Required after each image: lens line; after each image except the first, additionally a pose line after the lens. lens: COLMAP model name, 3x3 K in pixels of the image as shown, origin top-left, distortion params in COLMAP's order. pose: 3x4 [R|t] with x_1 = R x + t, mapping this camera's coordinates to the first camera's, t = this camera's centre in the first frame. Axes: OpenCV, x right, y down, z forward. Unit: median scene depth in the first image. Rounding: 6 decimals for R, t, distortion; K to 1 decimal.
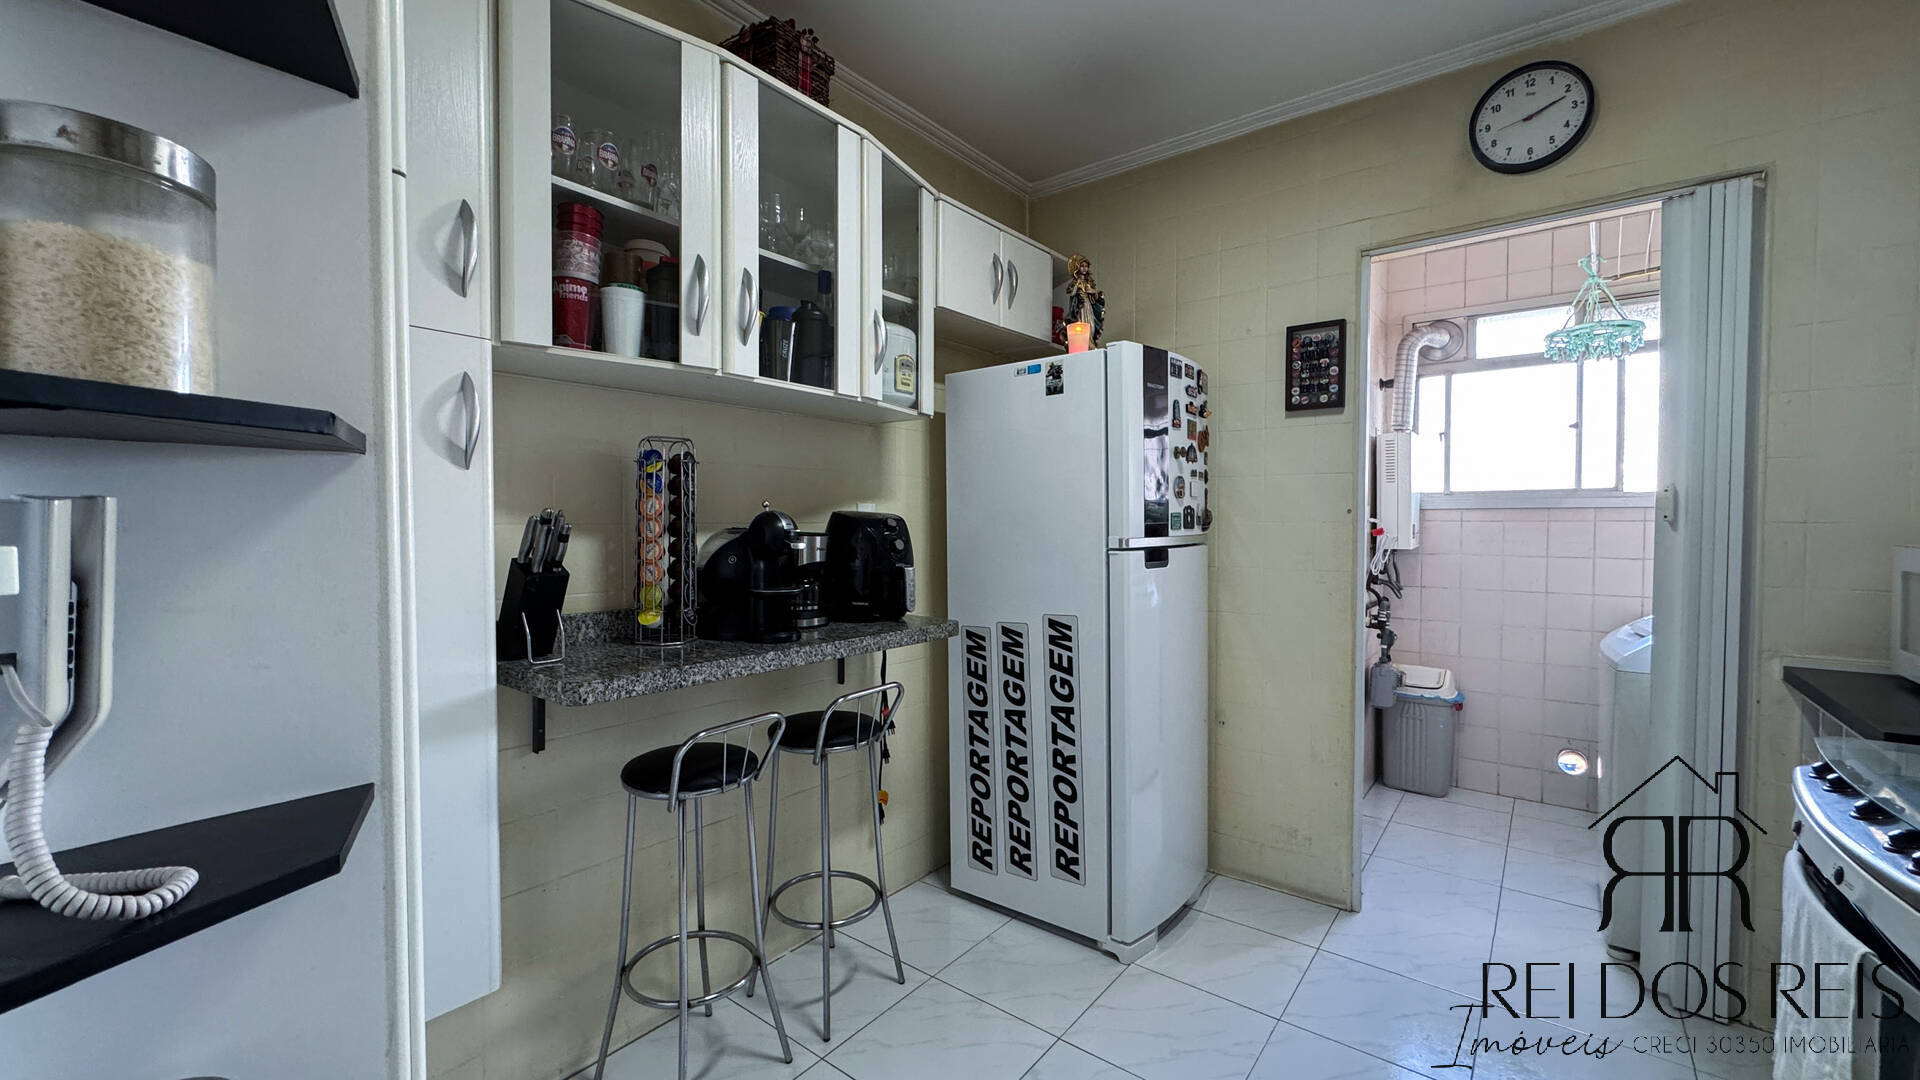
lens RADIAL K [[764.1, 0, 959.9], [0, 764.1, 541.3], [0, 0, 1]] dist [-0.002924, 0.000306]
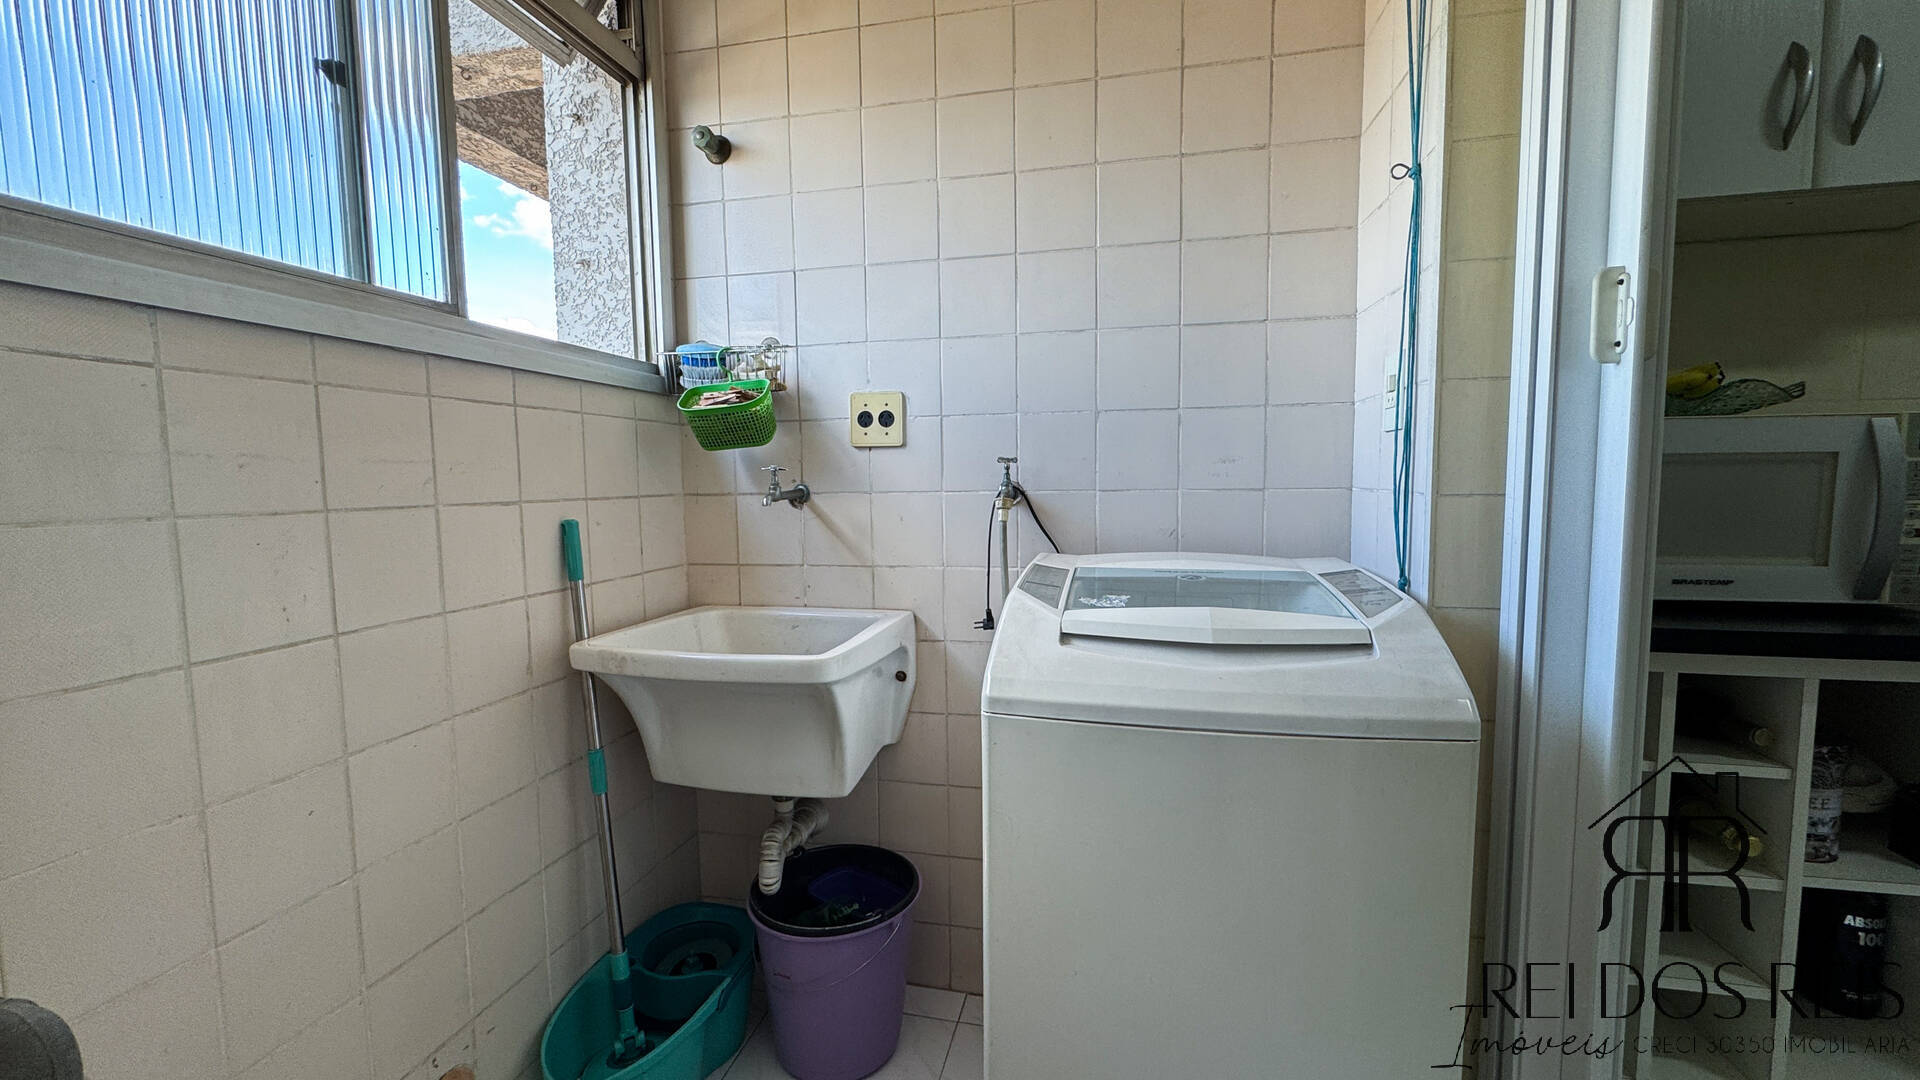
lens RADIAL K [[764.1, 0, 959.9], [0, 764.1, 541.3], [0, 0, 1]] dist [-0.002924, 0.000306]
pose [[-0.430372, -0.067500, 0.900124, 0.579017], [0.039861, 0.994806, 0.093659, 0.020872], [-0.901771, 0.076188, -0.425446, 1.279152]]
